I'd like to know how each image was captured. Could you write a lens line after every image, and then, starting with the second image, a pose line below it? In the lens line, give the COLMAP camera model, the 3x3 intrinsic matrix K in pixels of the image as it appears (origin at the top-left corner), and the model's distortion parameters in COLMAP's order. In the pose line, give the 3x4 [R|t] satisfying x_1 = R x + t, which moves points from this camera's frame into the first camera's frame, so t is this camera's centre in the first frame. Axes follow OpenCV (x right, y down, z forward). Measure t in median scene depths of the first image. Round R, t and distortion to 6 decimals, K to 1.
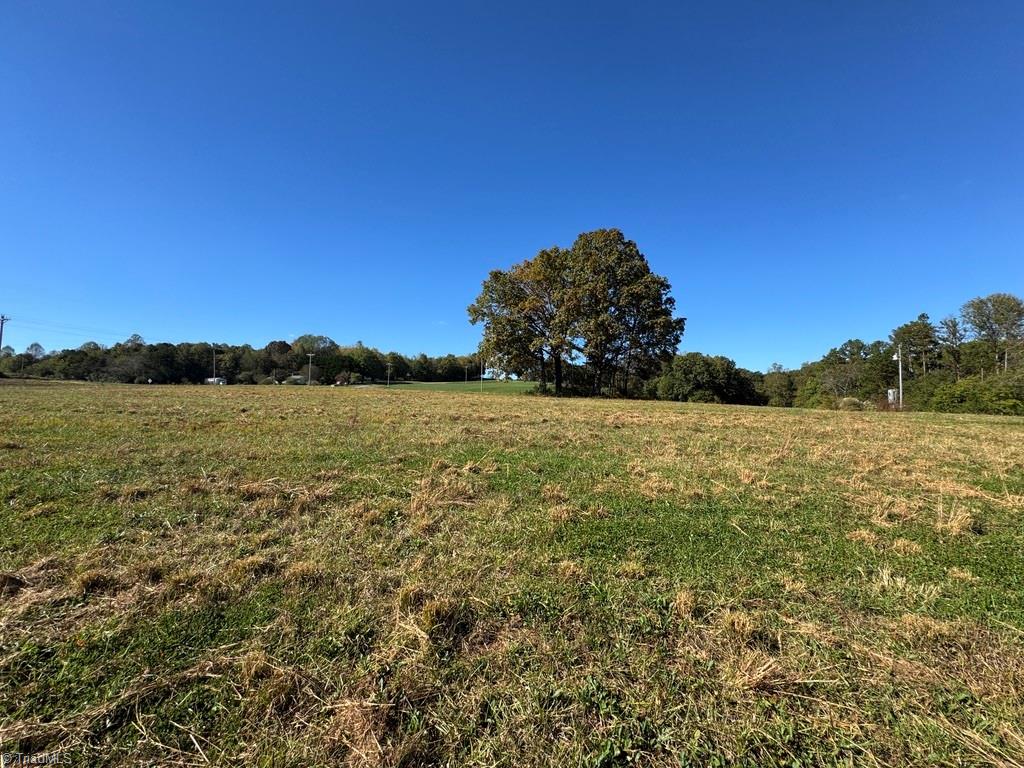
lens RADIAL K [[409.1, 0, 512.4], [0, 409.1, 382.6], [0, 0, 1]] dist [-0.001806, 0.000126]
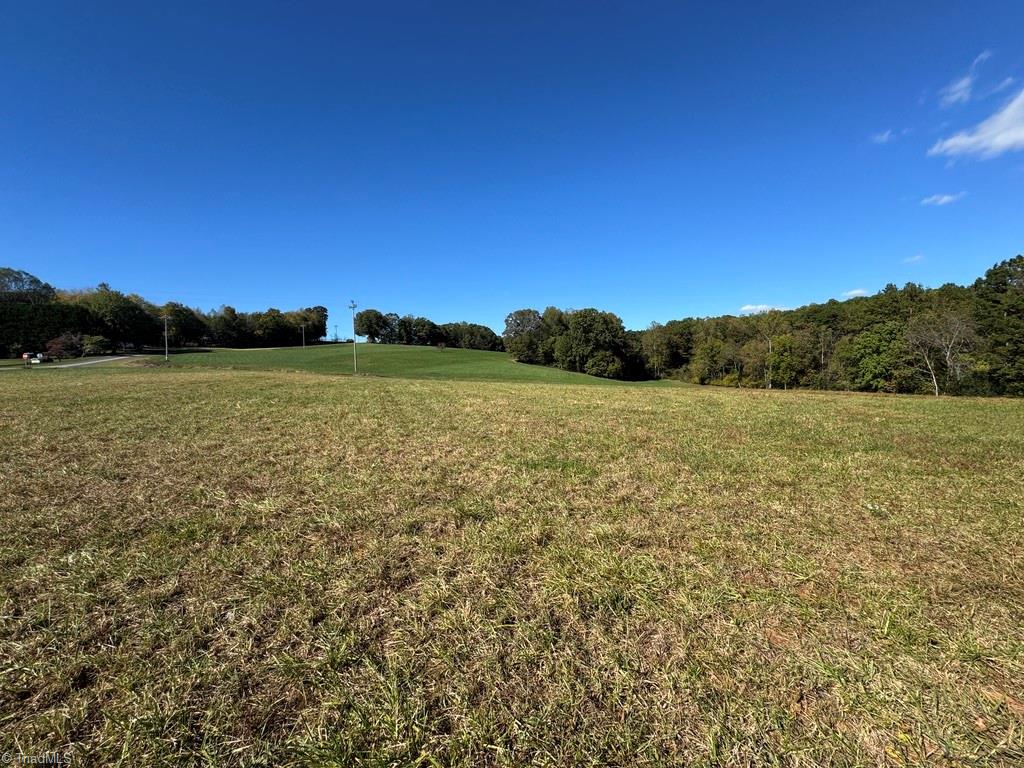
lens RADIAL K [[409.1, 0, 511.0], [0, 409.1, 381.7], [0, 0, 1]] dist [-0.001806, 0.000126]
pose [[0.925496, -0.053290, 0.374989, -0.053825], [0.018191, 0.995164, 0.096526, -0.003591], [-0.378320, -0.082513, 0.921990, 0.218853]]
